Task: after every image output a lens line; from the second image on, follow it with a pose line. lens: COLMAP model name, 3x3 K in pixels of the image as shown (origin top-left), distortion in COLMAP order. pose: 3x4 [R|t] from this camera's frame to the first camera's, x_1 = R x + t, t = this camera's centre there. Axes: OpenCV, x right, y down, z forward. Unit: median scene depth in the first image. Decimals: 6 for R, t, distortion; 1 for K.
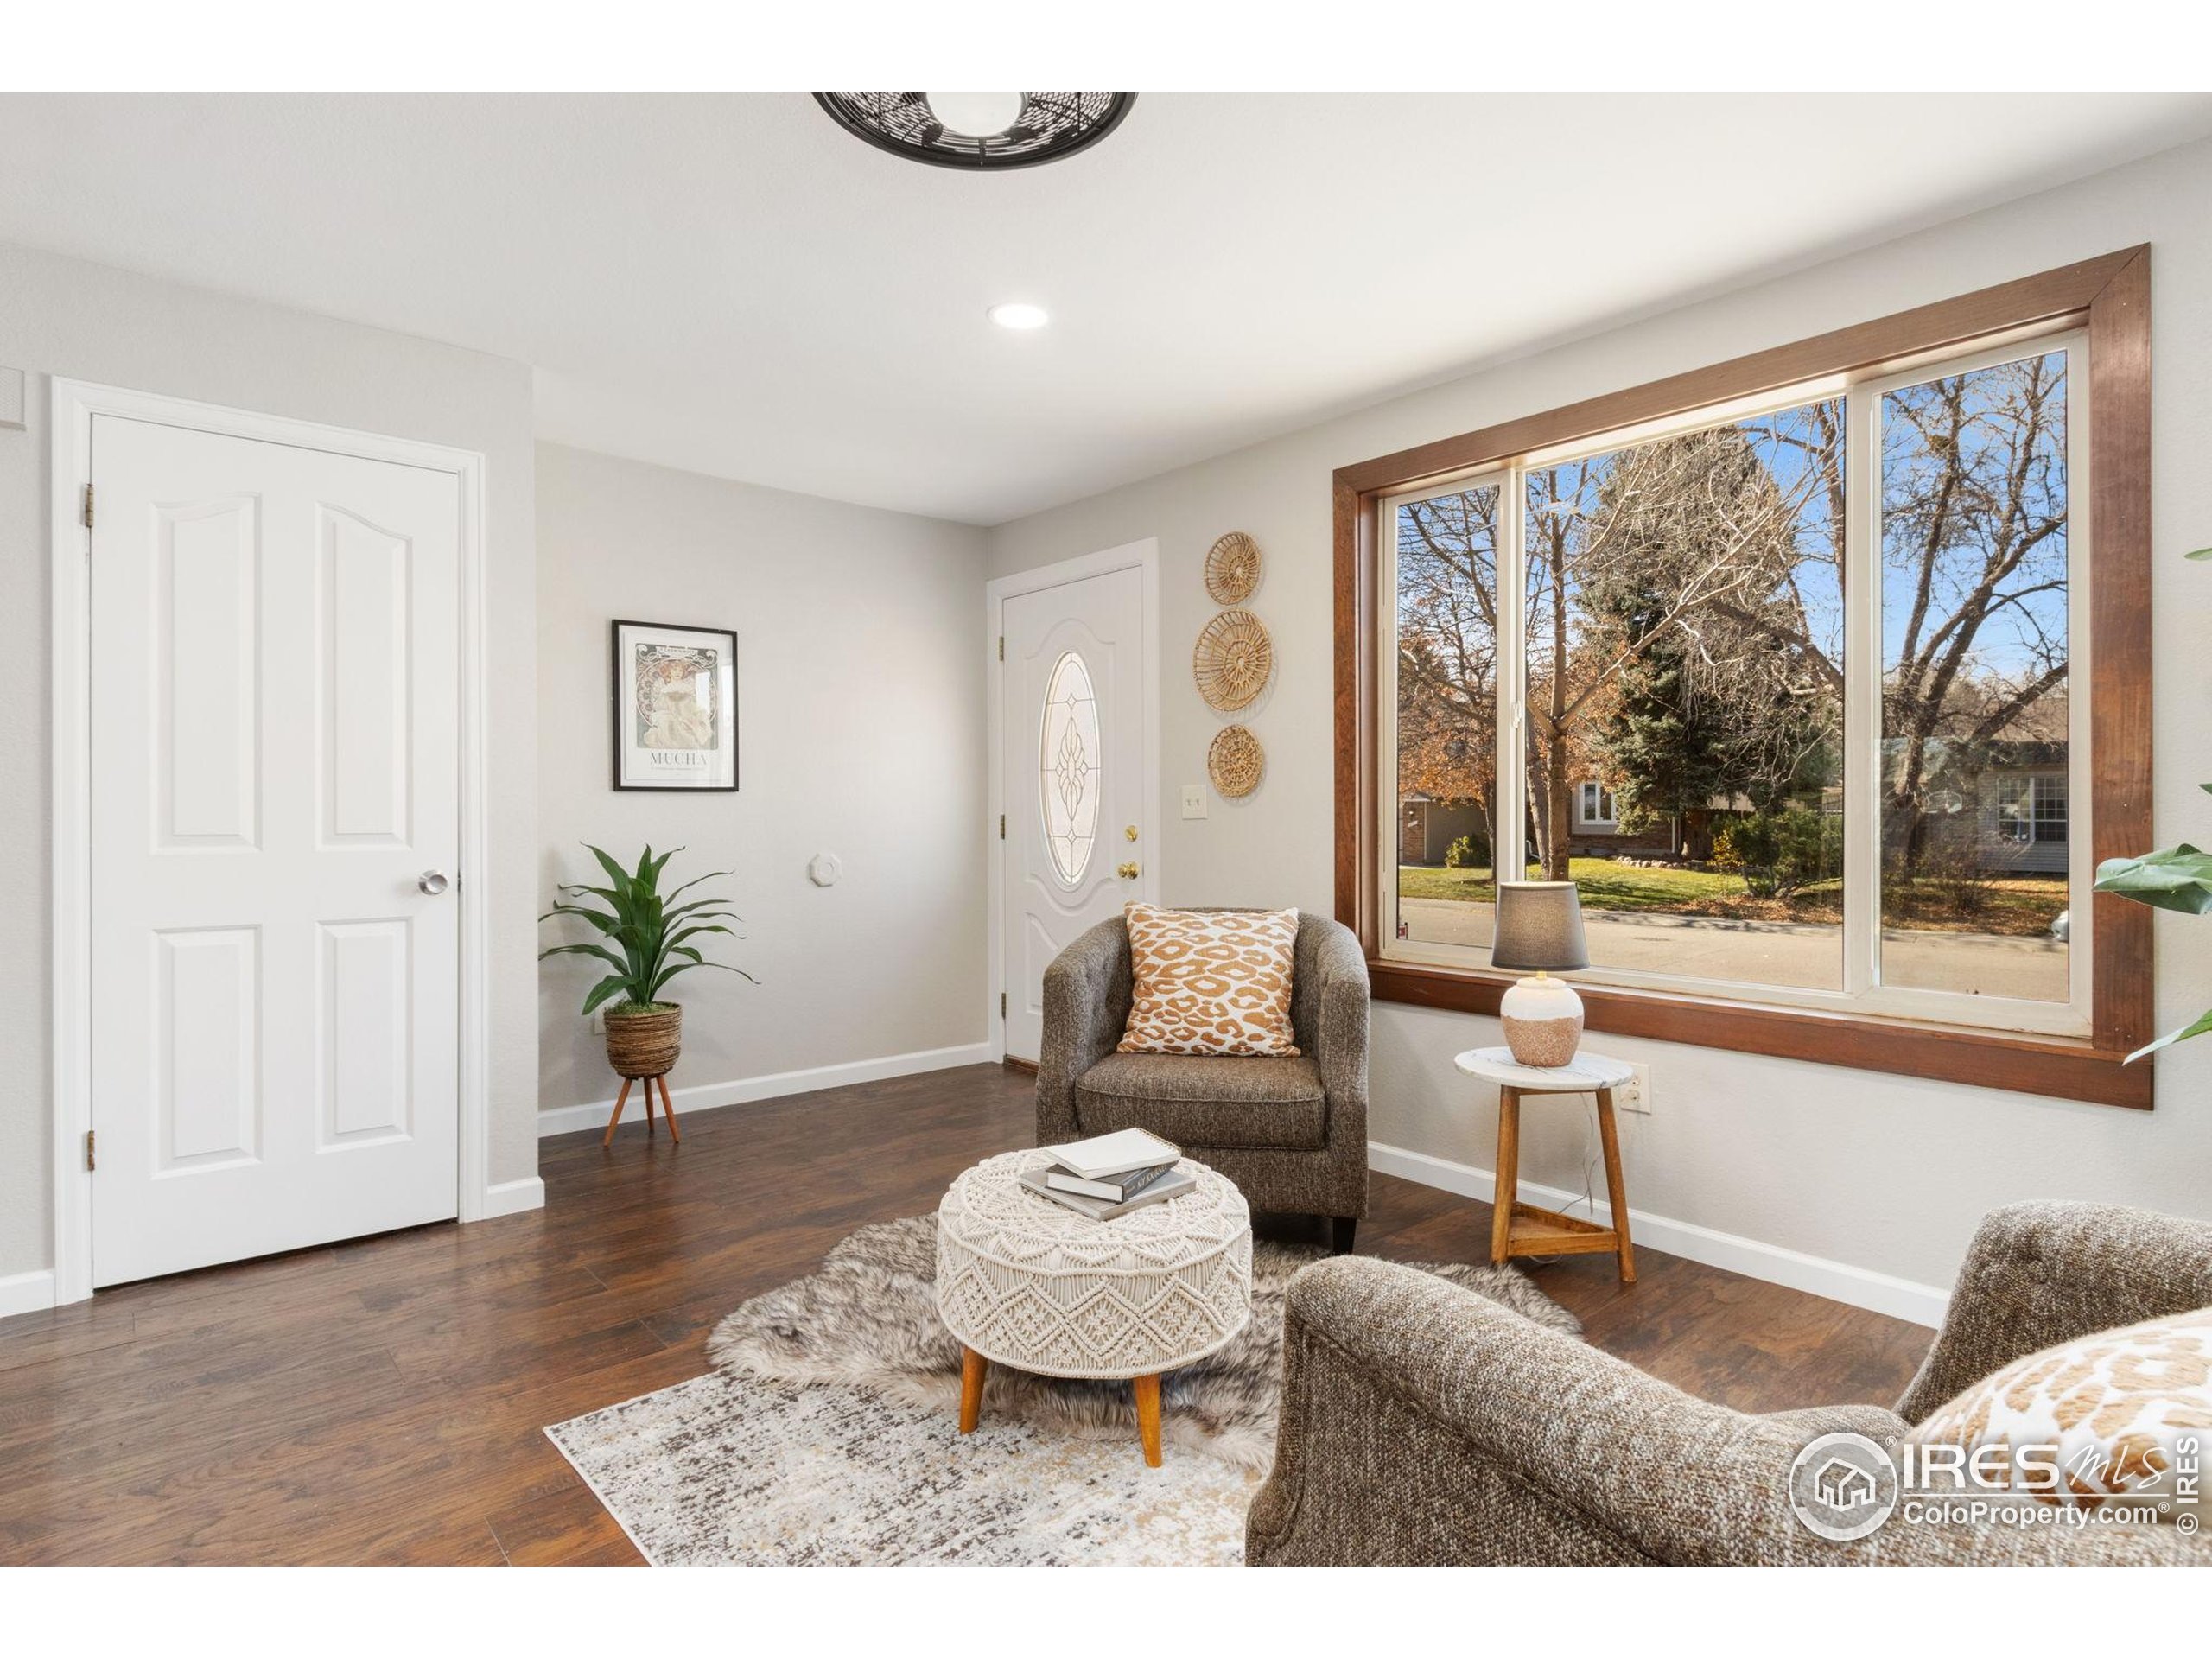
lens RADIAL K [[1200.2, 0, 1131.1], [0, 1200.2, 827.0], [0, 0, 1]] dist [0.003658, 0.001128]
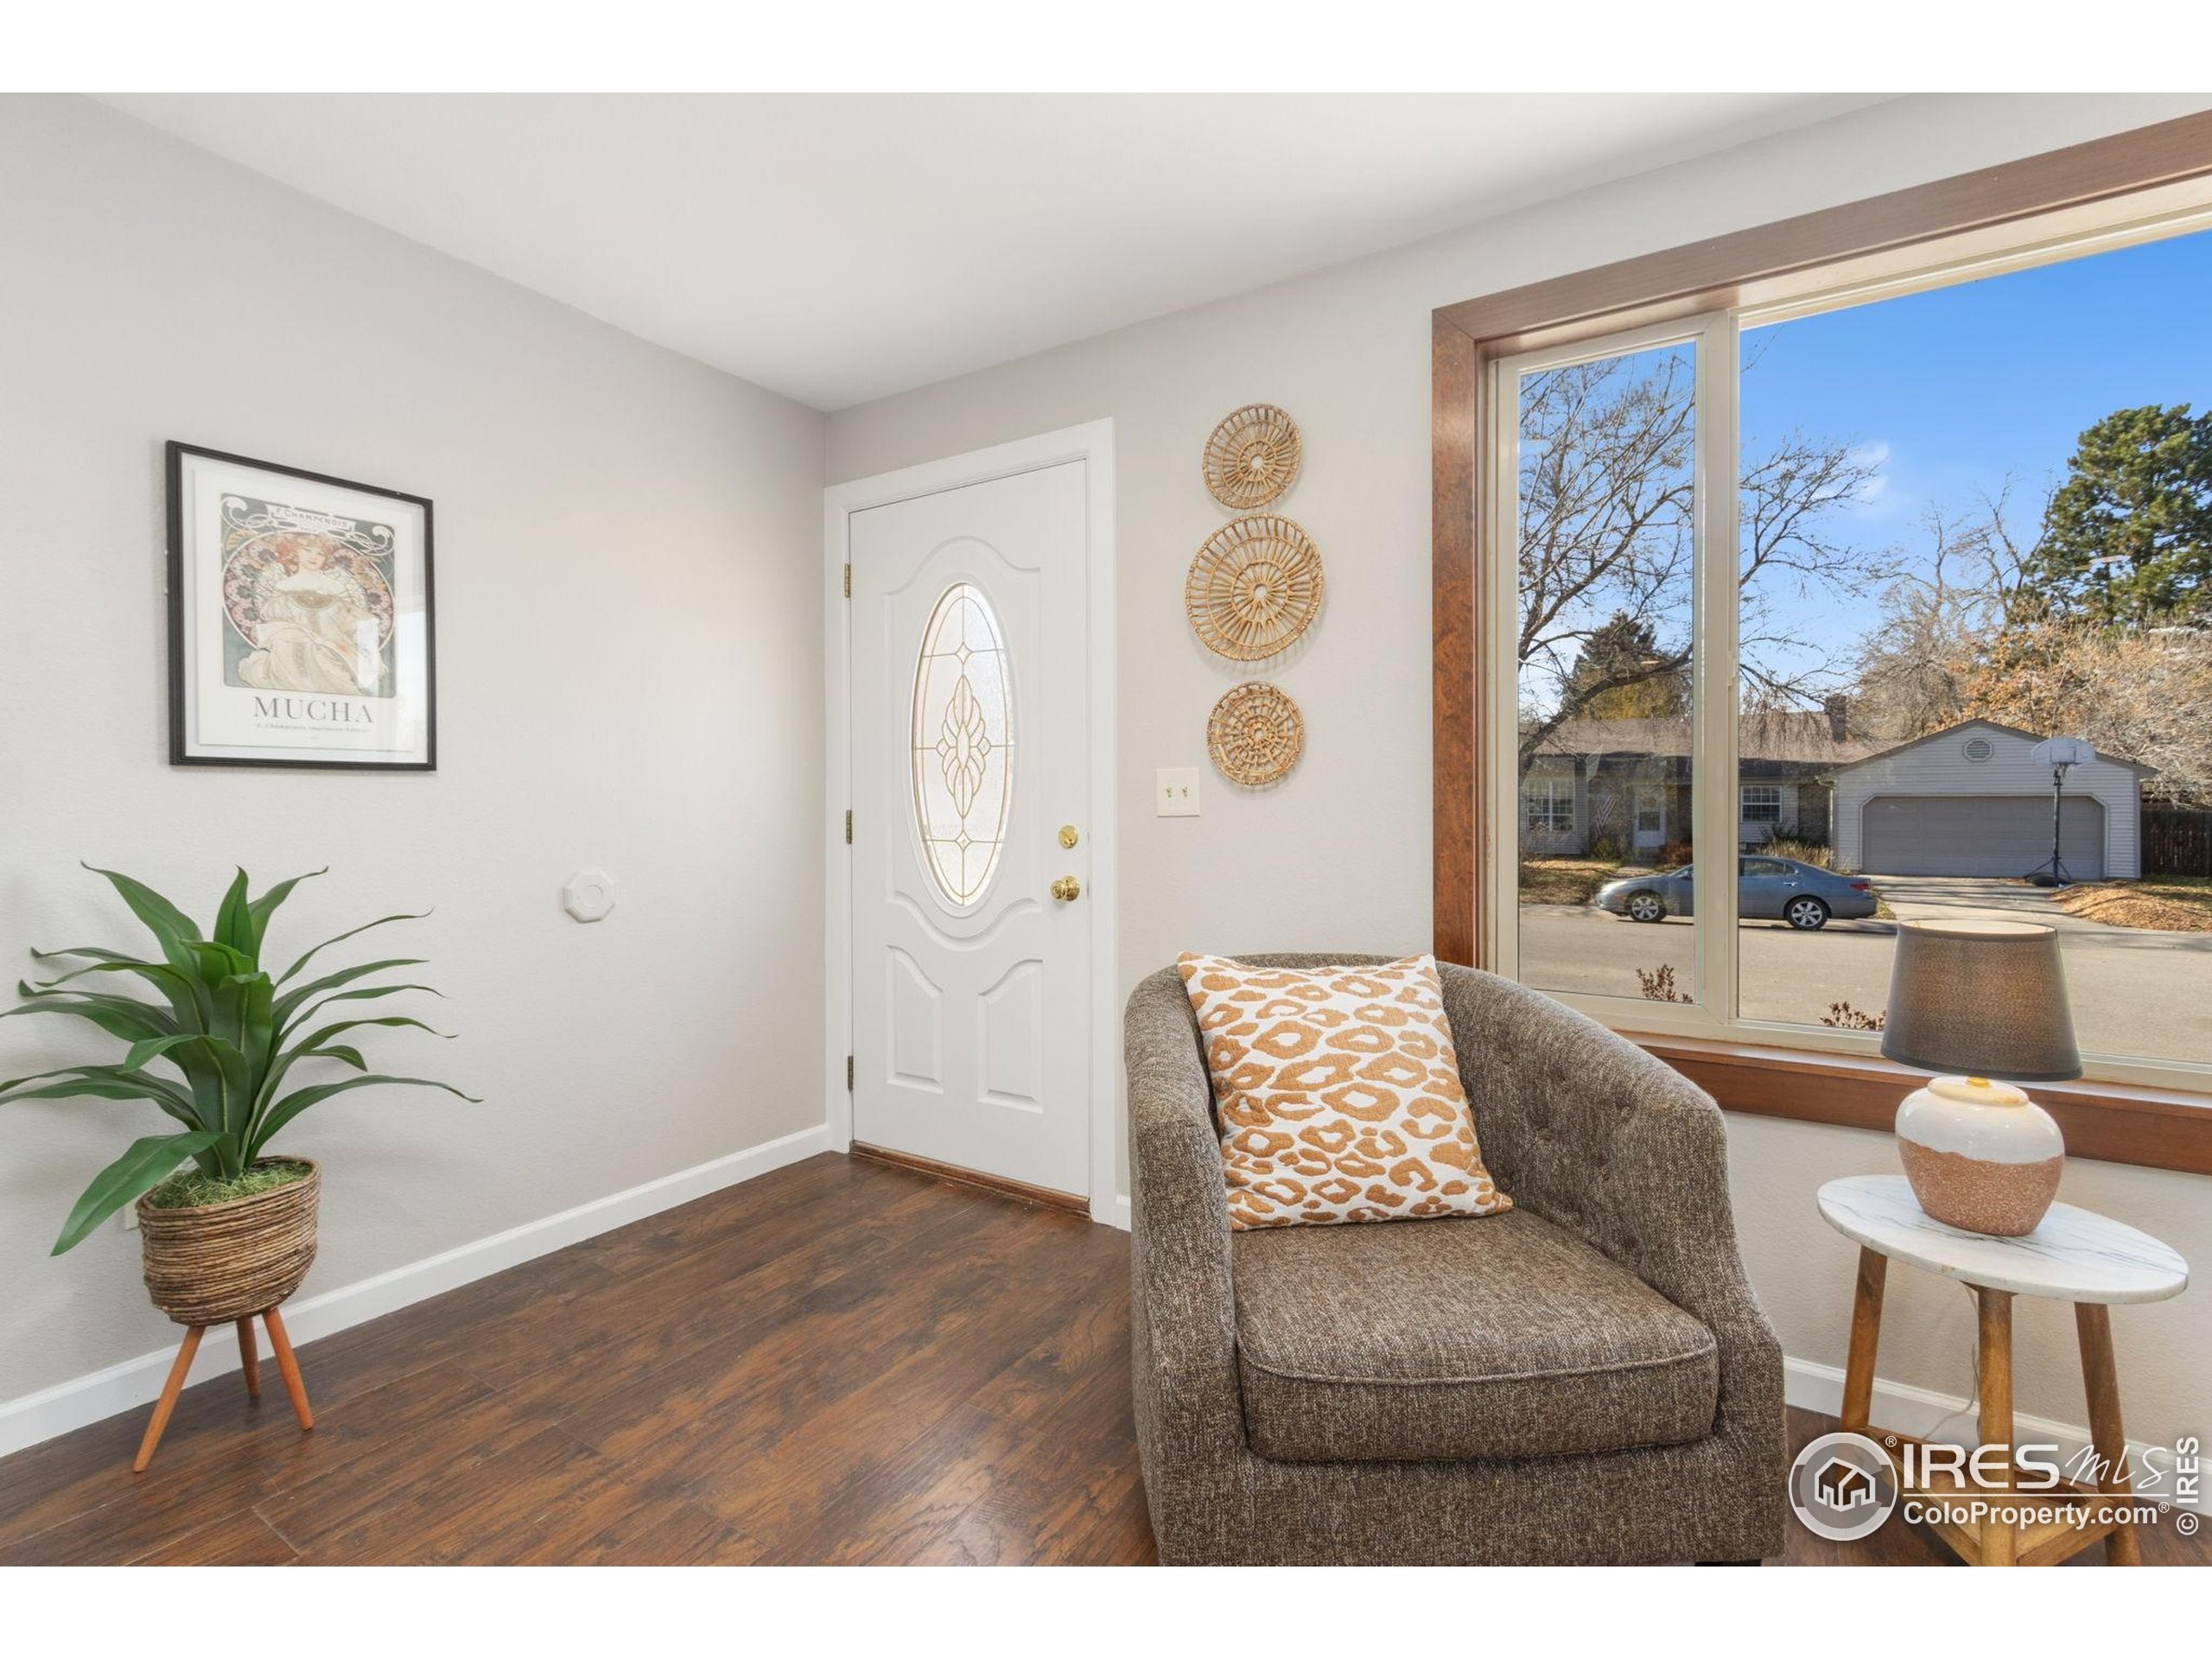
lens RADIAL K [[1015.2, 0, 1107.0], [0, 1015.2, 816.5], [0, 0, 1]] dist [0.002735, -0.000065]
pose [[0.959535, -0.001256, 0.281588, -0.174334], [0.002212, 0.999993, -0.003076, -0.005456], [-0.281582, 0.003574, 0.959531, 0.492836]]
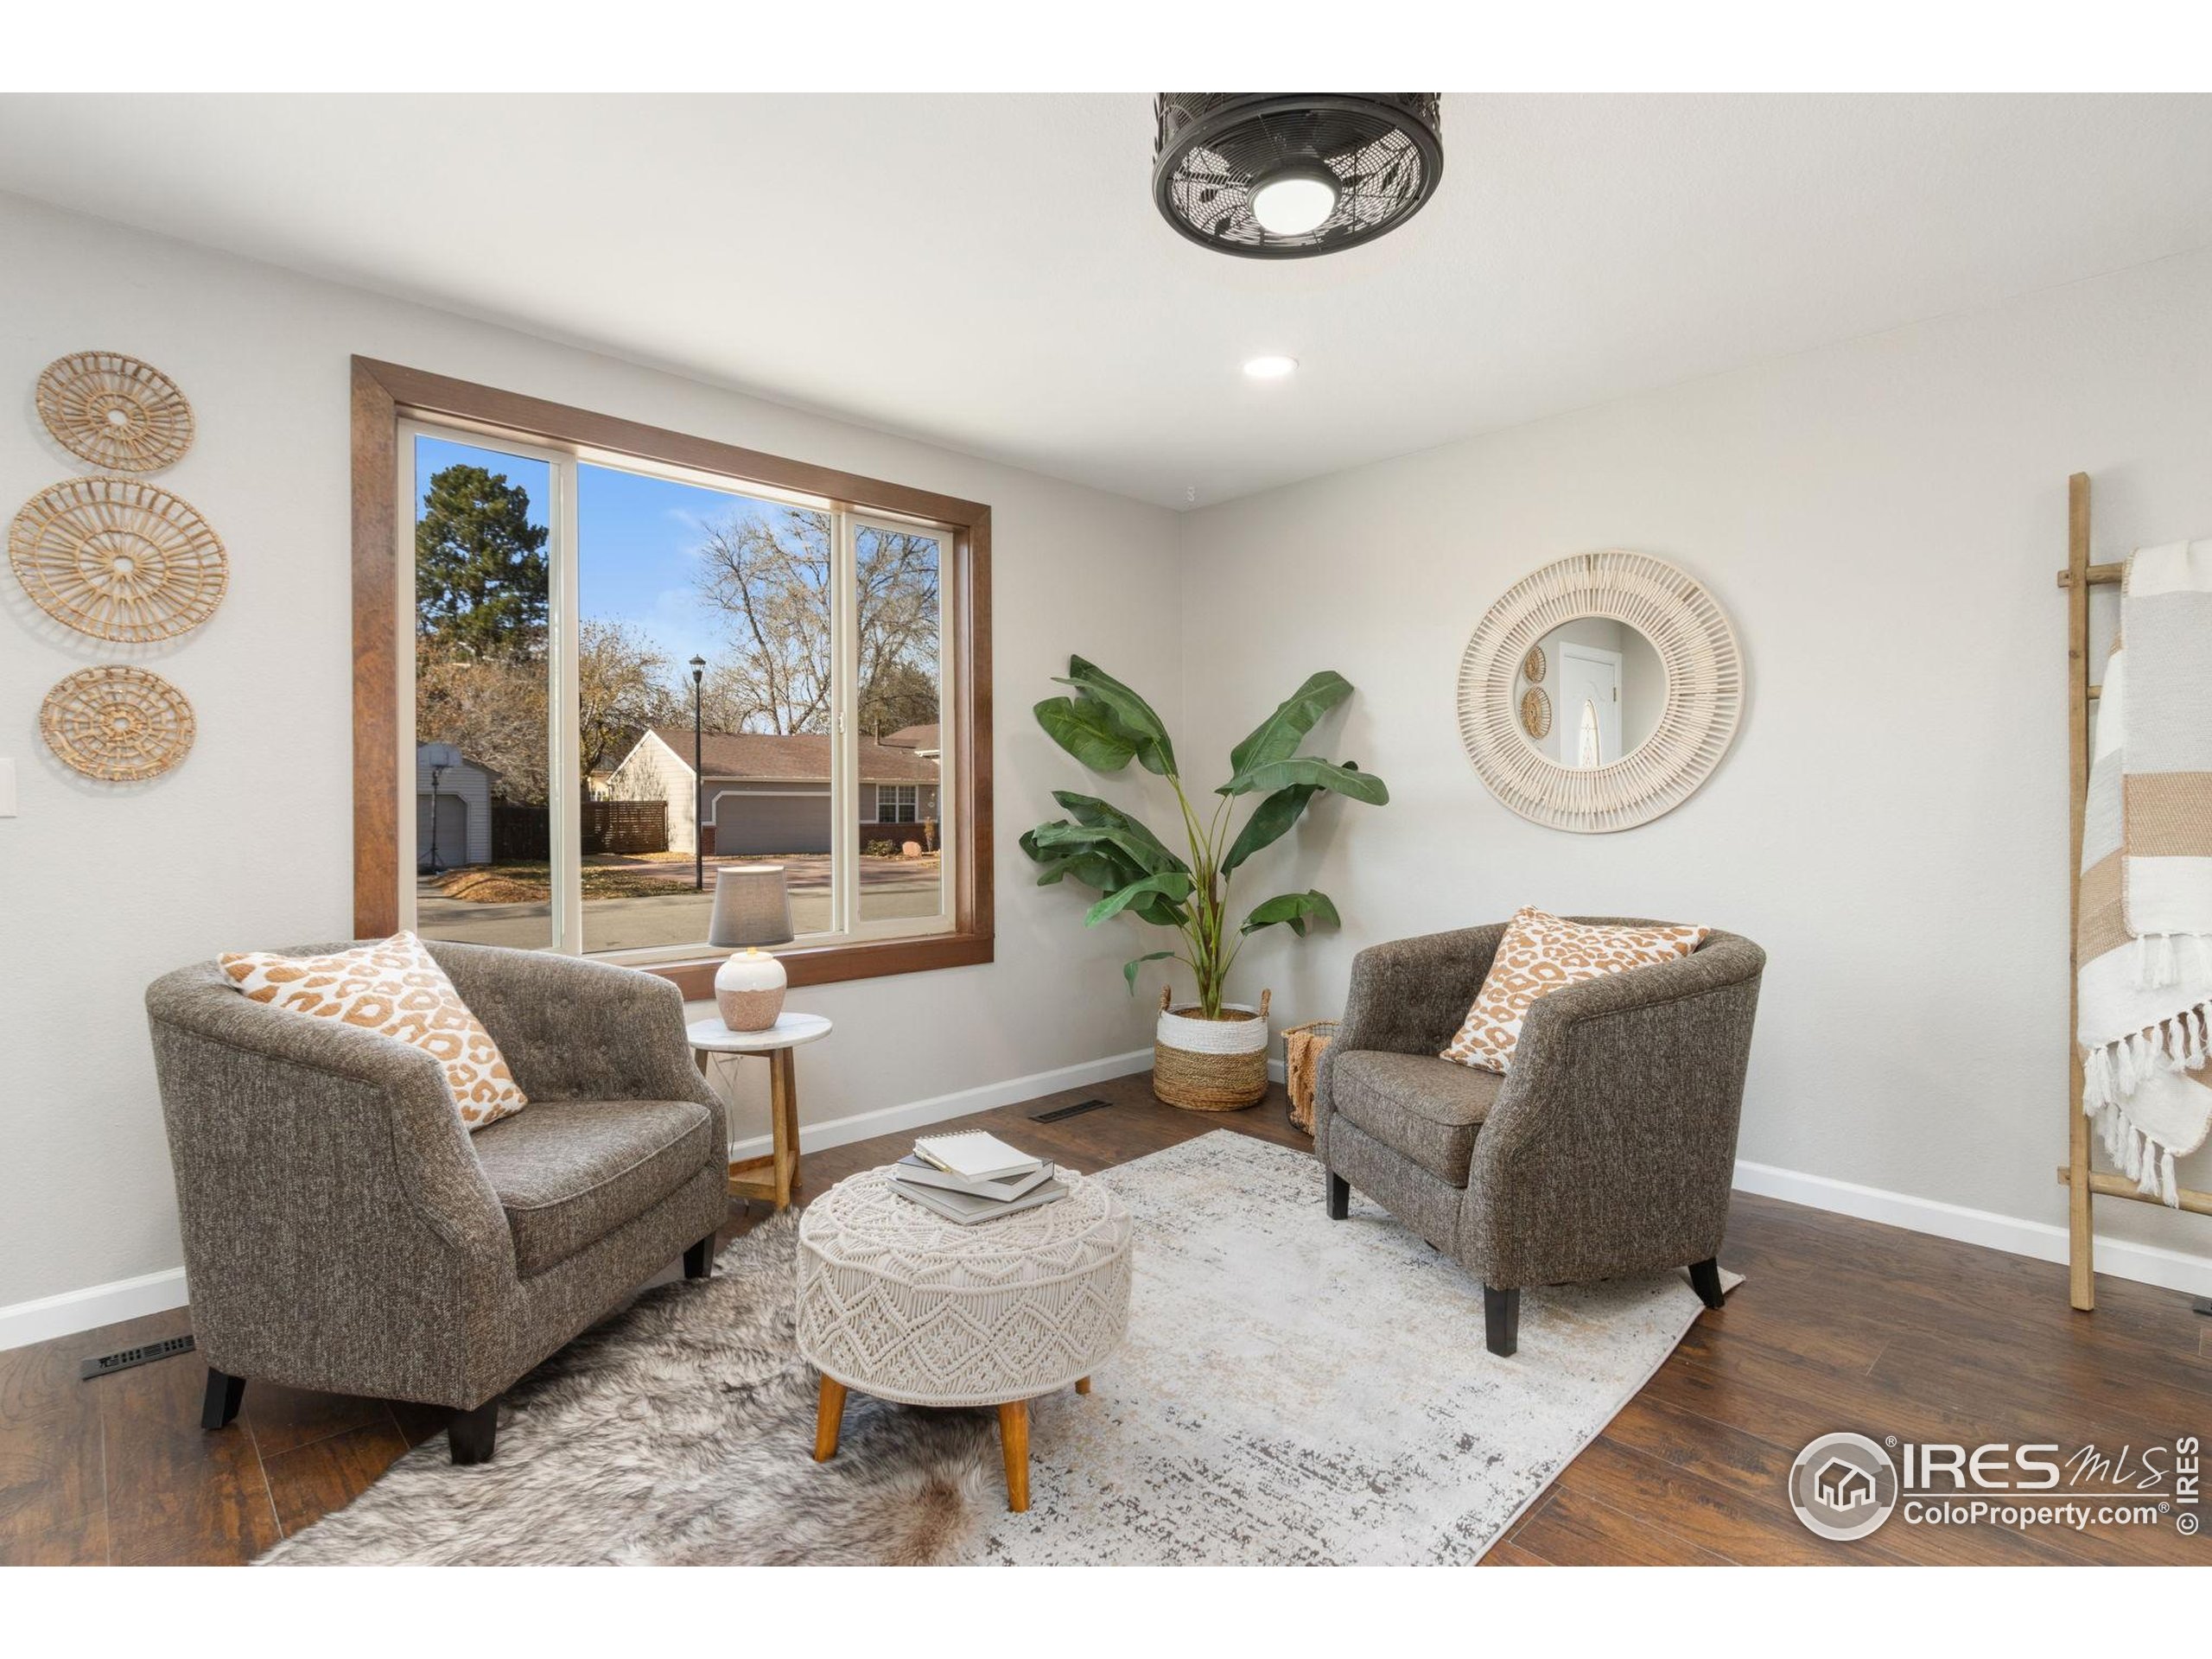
lens RADIAL K [[1062.8, 0, 1106.0], [0, 1062.8, 829.5], [0, 0, 1]] dist [-0.020127, -0.000069]
pose [[-0.052075, -0.022120, 0.998398, -0.518323], [0.011718, 0.999672, 0.022760, -0.006694], [-0.998574, 0.012884, -0.051799, 0.559769]]
